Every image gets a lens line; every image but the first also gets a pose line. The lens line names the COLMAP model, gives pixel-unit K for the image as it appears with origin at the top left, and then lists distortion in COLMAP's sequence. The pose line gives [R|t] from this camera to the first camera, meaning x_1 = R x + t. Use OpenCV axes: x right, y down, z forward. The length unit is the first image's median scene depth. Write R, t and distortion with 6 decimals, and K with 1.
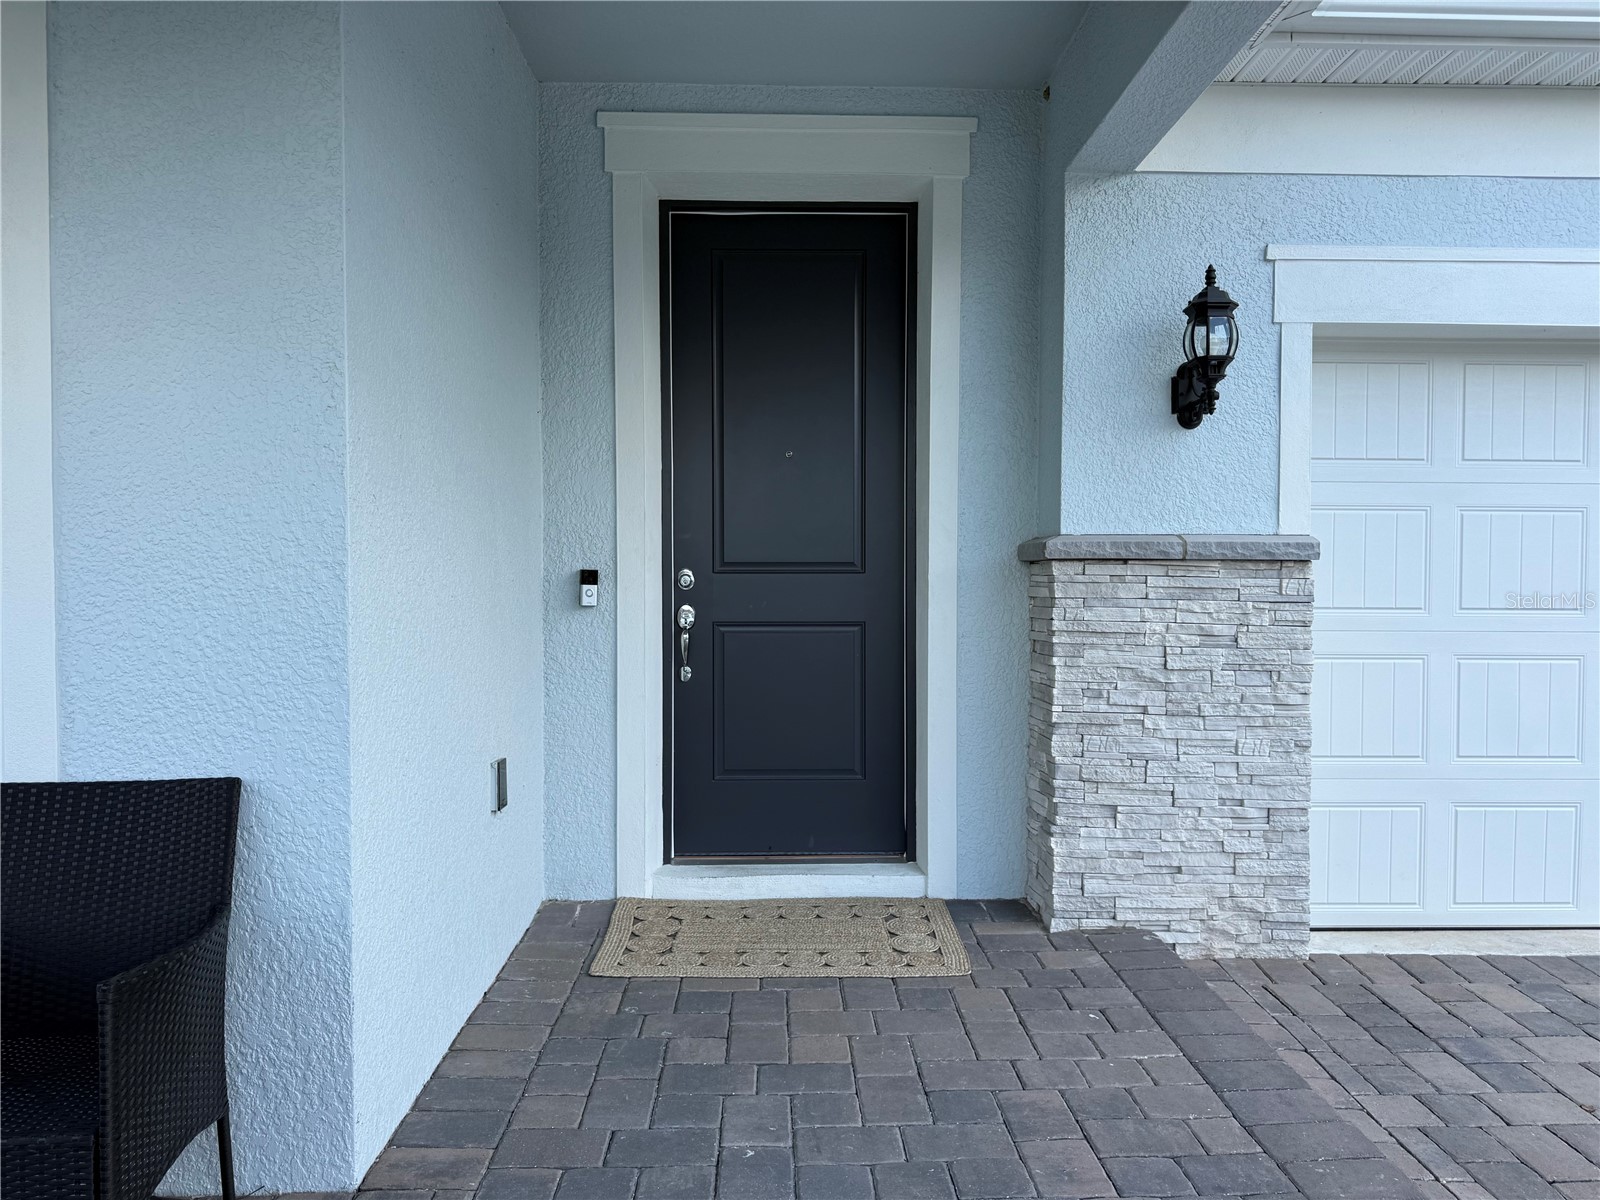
lens RADIAL K [[1143.7, 0, 796.4], [0, 1143.7, 601.4], [0, 0, 1]] dist [0.000581, -0.001628]
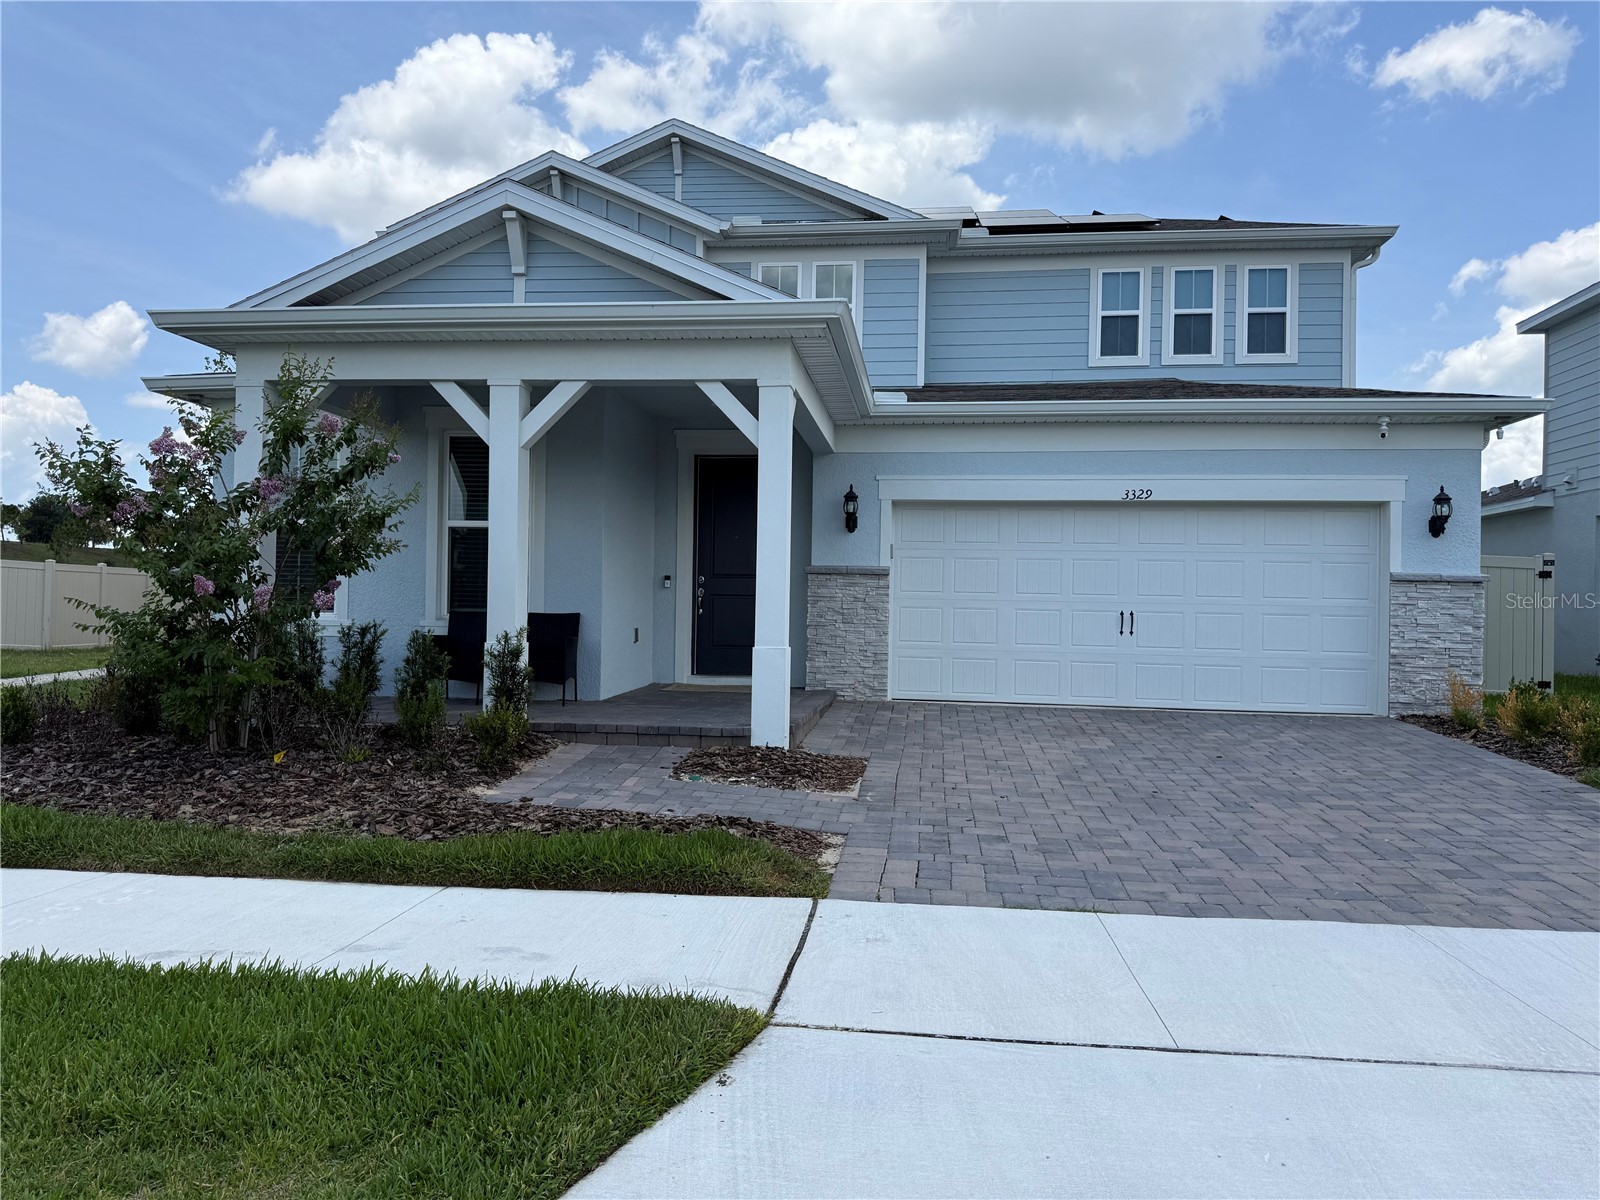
lens RADIAL K [[1143.7, 0, 799.2], [0, 1143.7, 601.2], [0, 0, 1]] dist [0.000581, -0.001628]
pose [[0.989964, 0.013495, -0.140676, 0.648040], [-0.019500, 0.998952, -0.041399, 0.172372], [0.139970, 0.043727, 0.989190, -2.143096]]
